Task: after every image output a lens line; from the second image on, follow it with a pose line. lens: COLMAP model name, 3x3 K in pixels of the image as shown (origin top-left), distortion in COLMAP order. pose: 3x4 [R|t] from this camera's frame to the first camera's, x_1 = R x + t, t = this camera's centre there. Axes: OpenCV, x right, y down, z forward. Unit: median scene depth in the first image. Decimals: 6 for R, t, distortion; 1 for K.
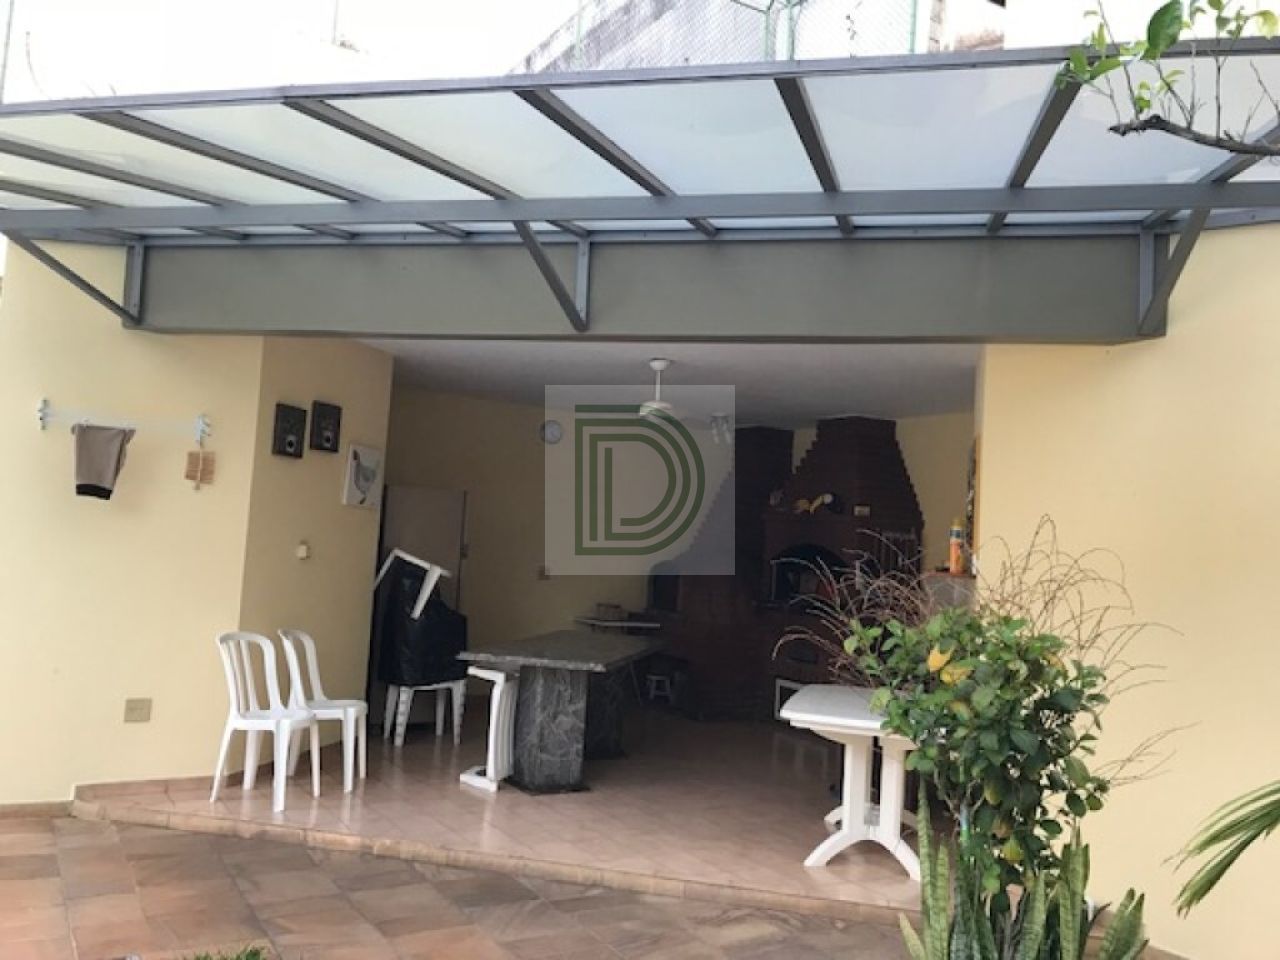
lens RADIAL K [[1053.4, 0, 628.1], [0, 1053.4, 481.4], [0, 0, 1]] dist [0.030591, -0.001677]
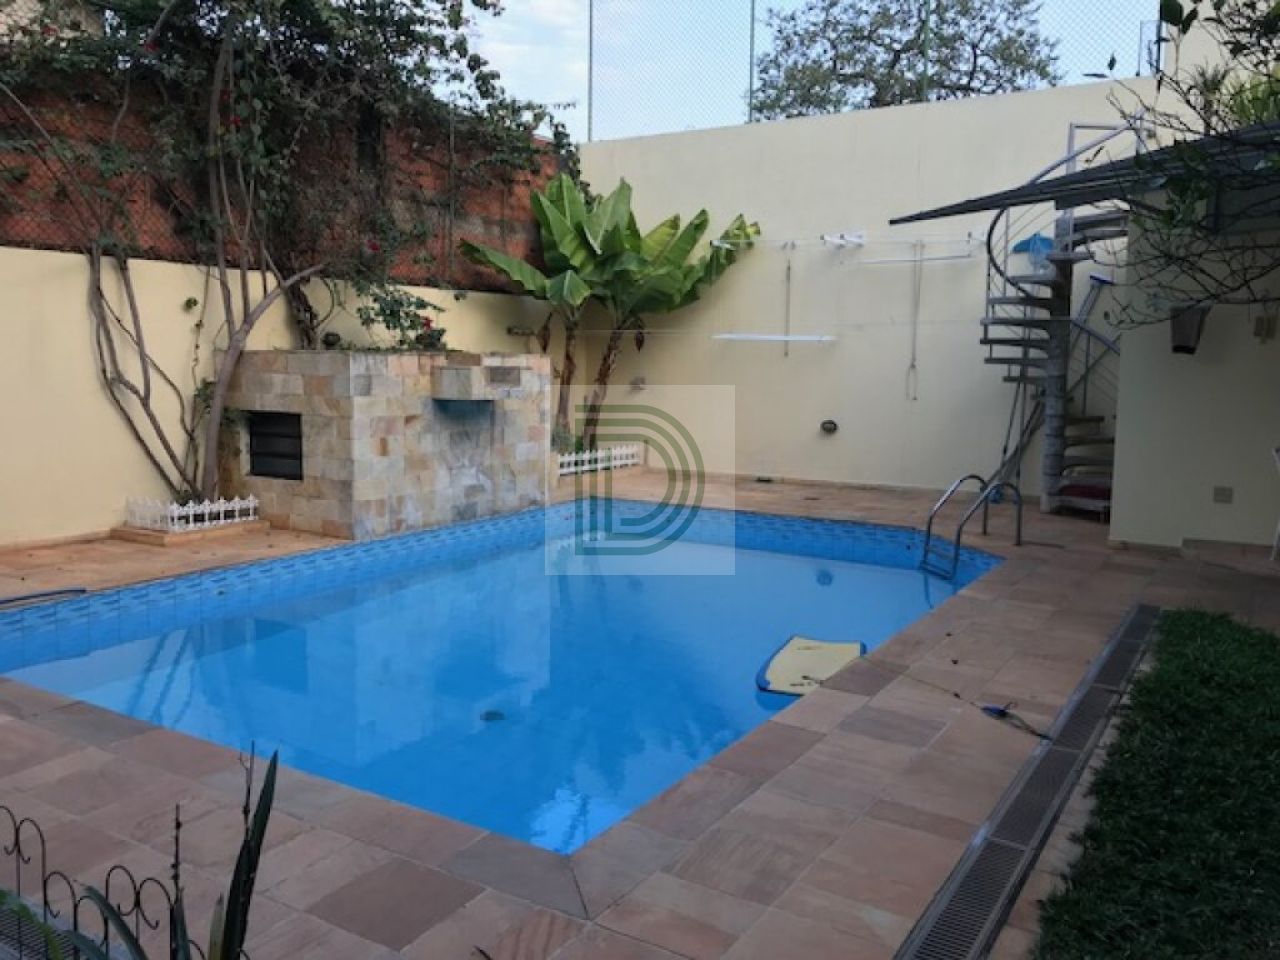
lens RADIAL K [[1065.2, 0, 637.1], [0, 1065.2, 460.2], [0, 0, 1]] dist [0.008908, 0.001785]
pose [[0.462083, 0.035386, -0.886130, 0.469306], [0.067391, 0.994913, 0.074872, -0.000255], [0.884272, -0.094315, 0.457348, -0.394454]]
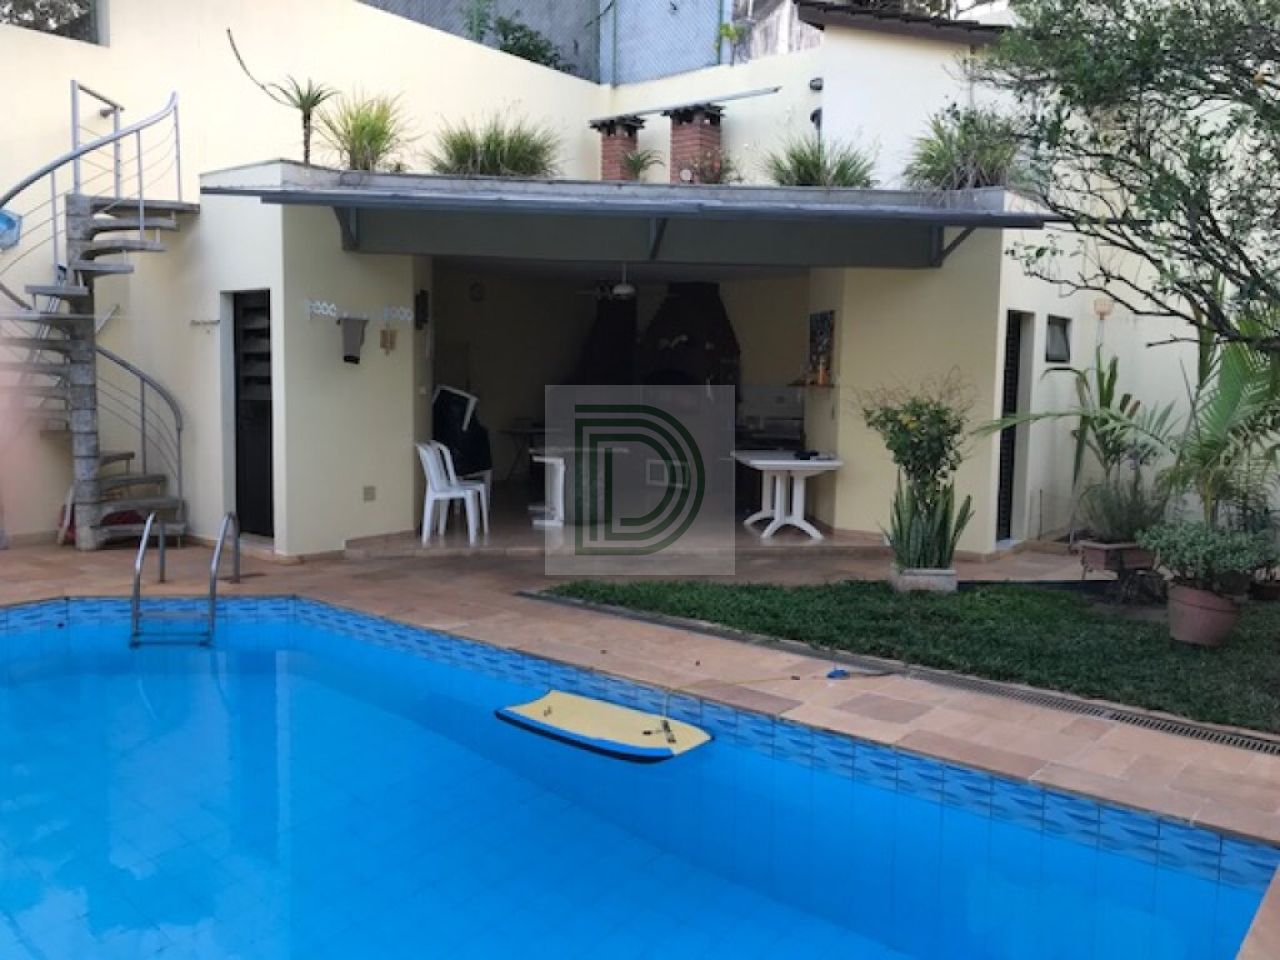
lens RADIAL K [[1053.4, 0, 628.1], [0, 1053.4, 481.4], [0, 0, 1]] dist [0.030591, -0.001677]
pose [[0.936482, -0.078467, 0.341826, -0.622248], [0.016616, 0.983483, 0.180239, -0.082878], [-0.350323, -0.163111, 0.922317, -0.597042]]
